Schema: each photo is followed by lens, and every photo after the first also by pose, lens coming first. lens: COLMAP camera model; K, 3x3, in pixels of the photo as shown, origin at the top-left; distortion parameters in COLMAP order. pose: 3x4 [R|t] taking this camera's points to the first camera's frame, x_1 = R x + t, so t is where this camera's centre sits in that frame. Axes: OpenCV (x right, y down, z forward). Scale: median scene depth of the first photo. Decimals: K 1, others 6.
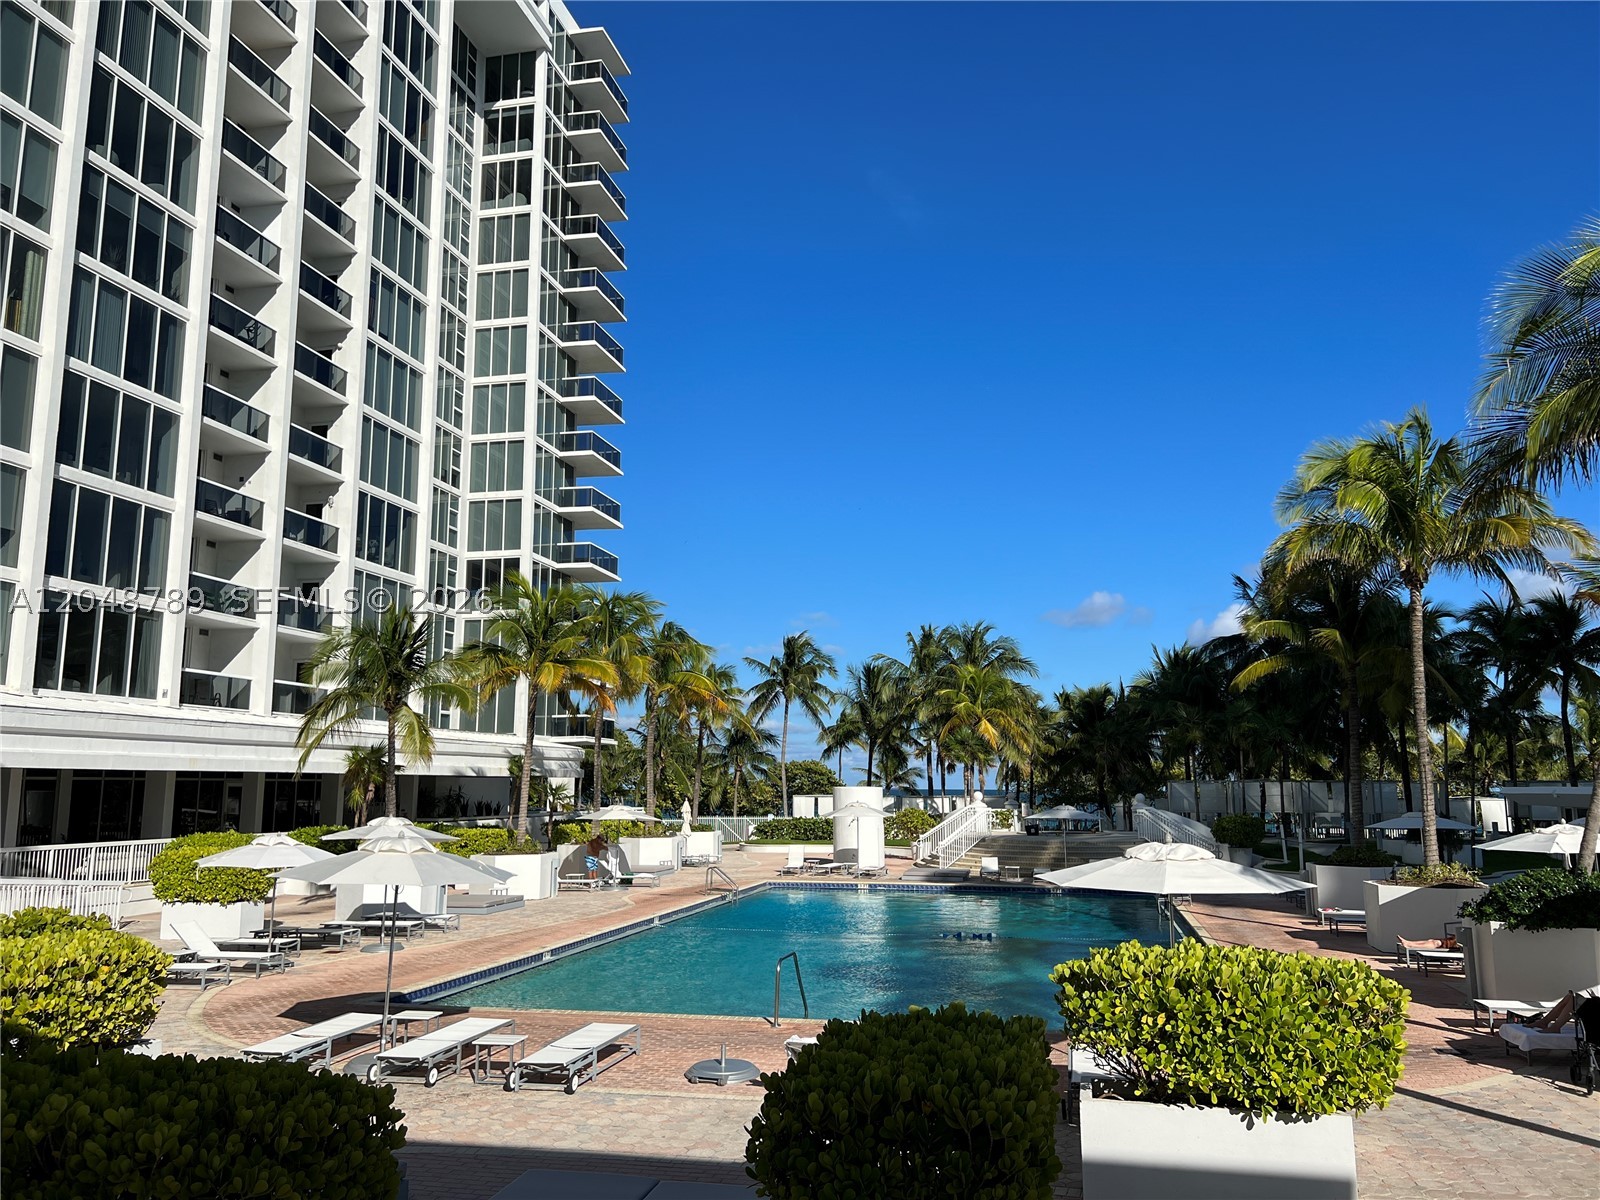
lens RADIAL K [[1200.7, 0, 795.0], [0, 1200.7, 602.2], [0, 0, 1]] dist [0.062938, -0.068592]
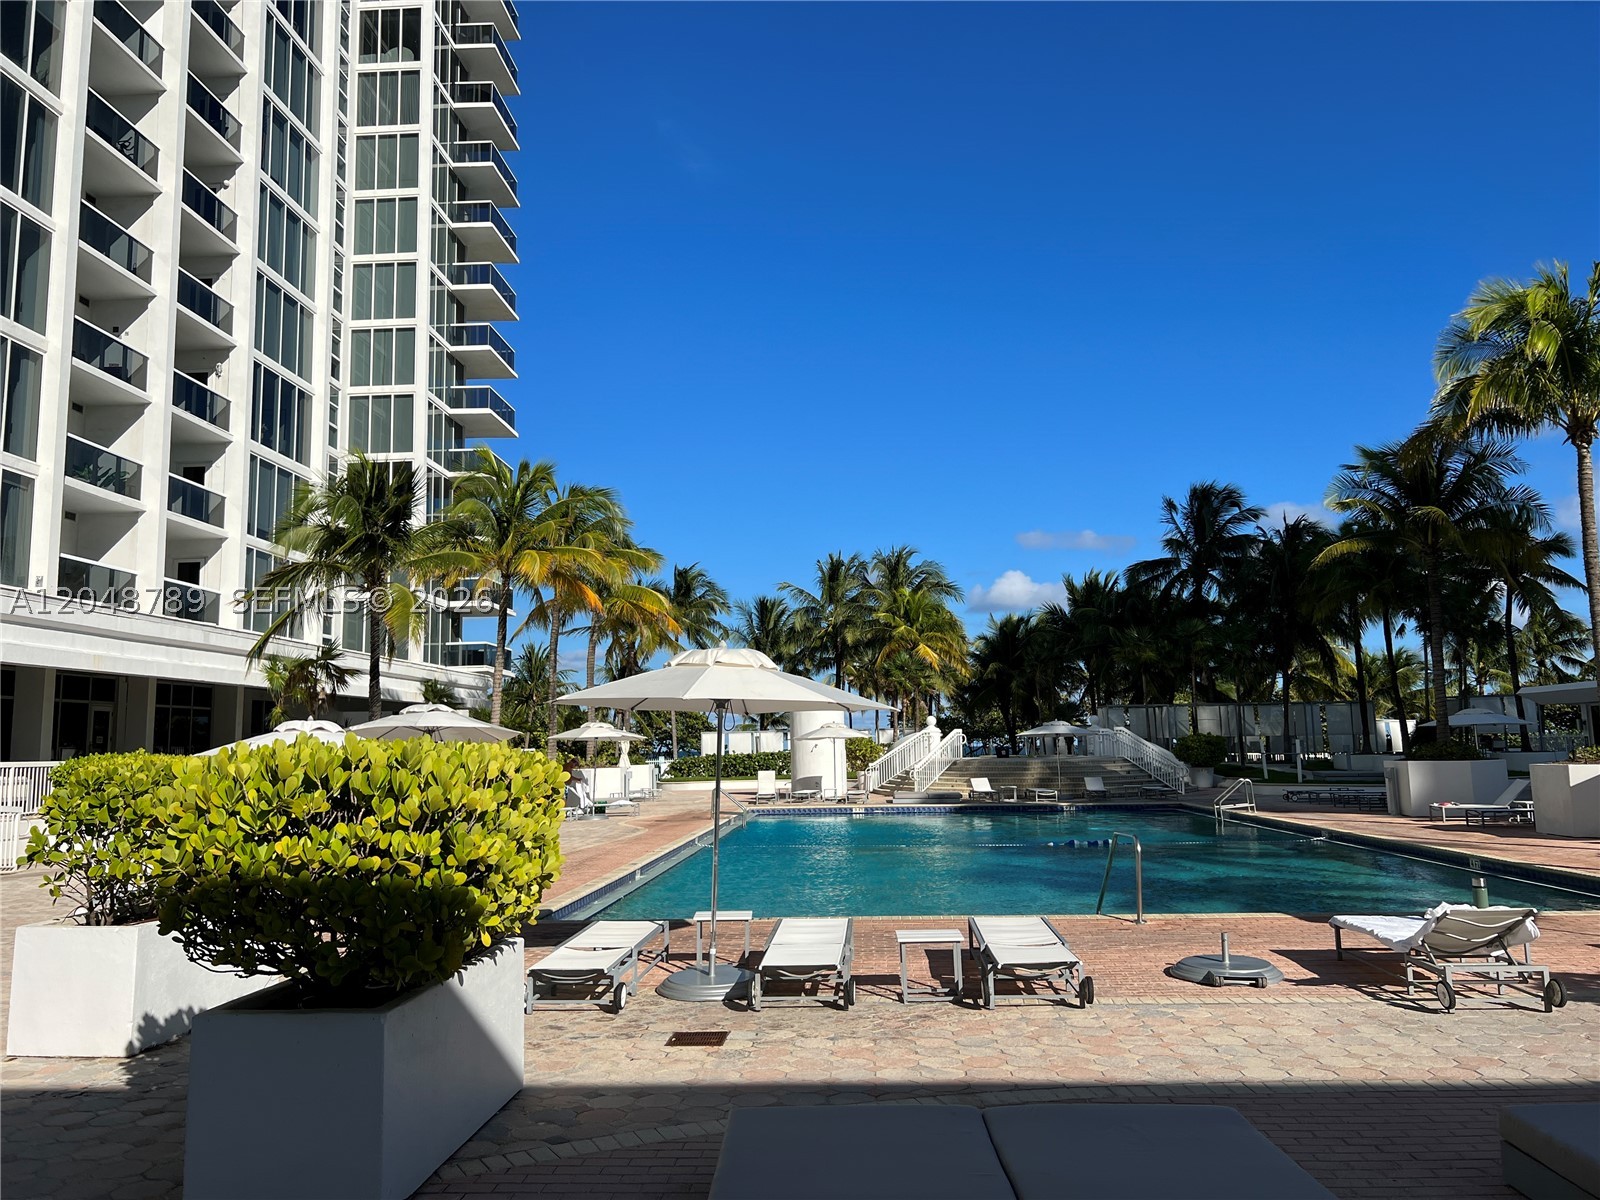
lens RADIAL K [[1200.7, 0, 797.9], [0, 1200.7, 589.7], [0, 0, 1]] dist [0.062938, -0.068592]
pose [[0.986458, 0.003792, 0.163971, -0.119020], [-0.007337, 0.999752, 0.021018, 0.044227], [-0.163851, -0.021937, 0.986241, 0.102475]]
